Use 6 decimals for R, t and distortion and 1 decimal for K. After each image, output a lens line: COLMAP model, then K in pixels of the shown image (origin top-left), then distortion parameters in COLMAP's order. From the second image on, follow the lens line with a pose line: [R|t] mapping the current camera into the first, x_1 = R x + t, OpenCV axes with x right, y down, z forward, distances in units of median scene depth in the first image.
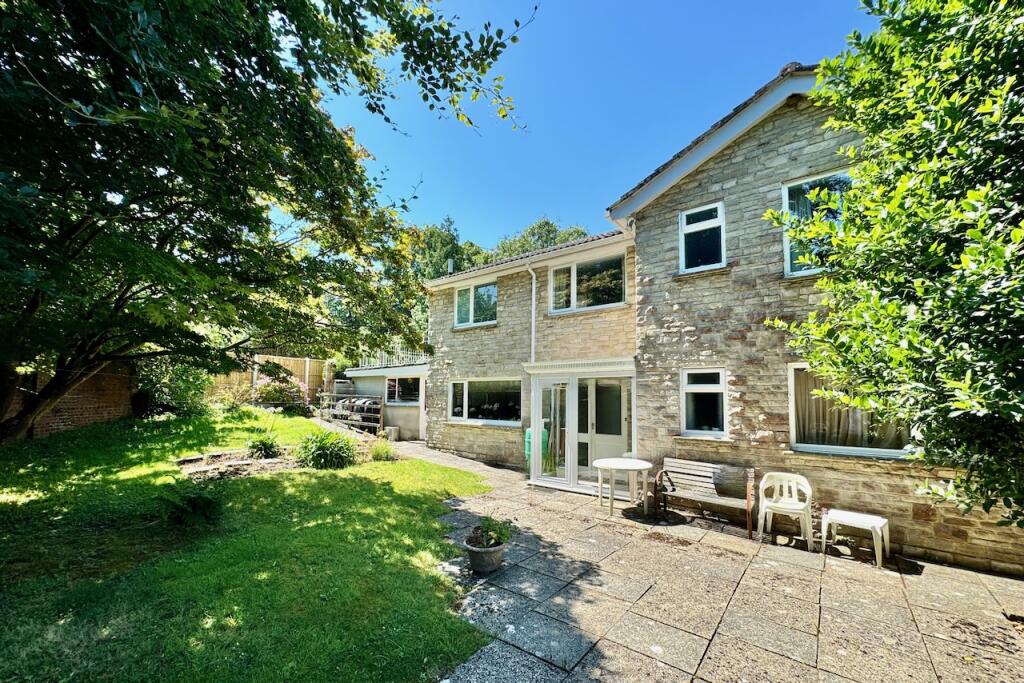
lens RADIAL K [[395.5, 0, 494.0], [0, 395.5, 373.5], [0, 0, 1]] dist [0.000156, 0.000012]
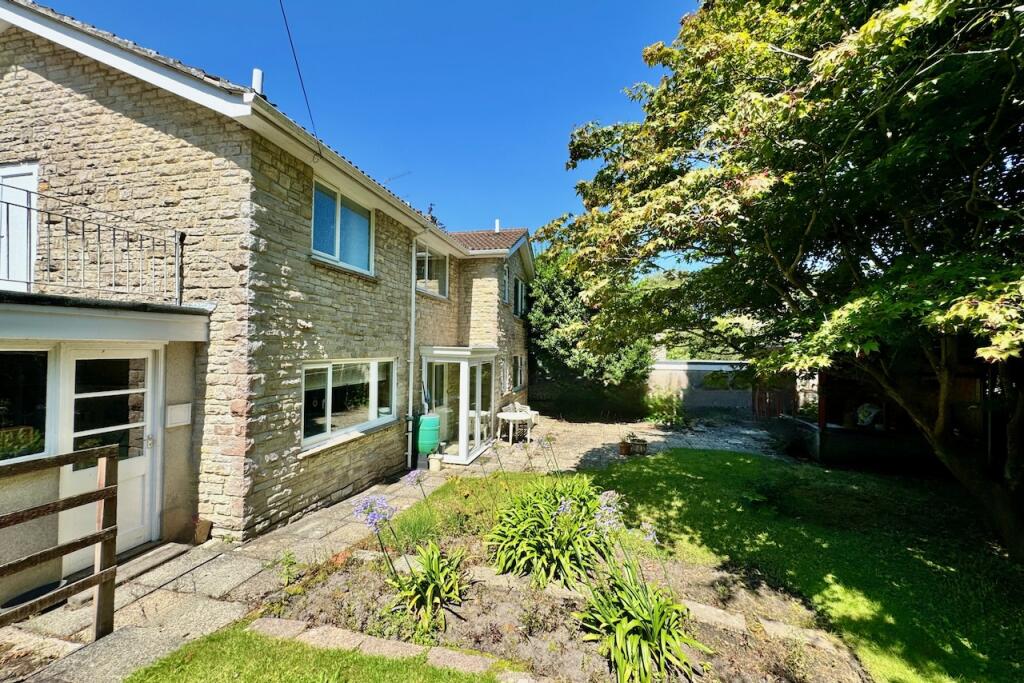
lens RADIAL K [[414.5, 0, 512.0], [0, 414.5, 341.5], [0, 0, 1]] dist [-0.000997, -0.000229]
pose [[-0.450030, -0.005118, 0.892999, -0.693553], [-0.073795, 0.996777, -0.031477, -0.012715], [-0.889959, -0.080065, -0.448957, 1.043492]]
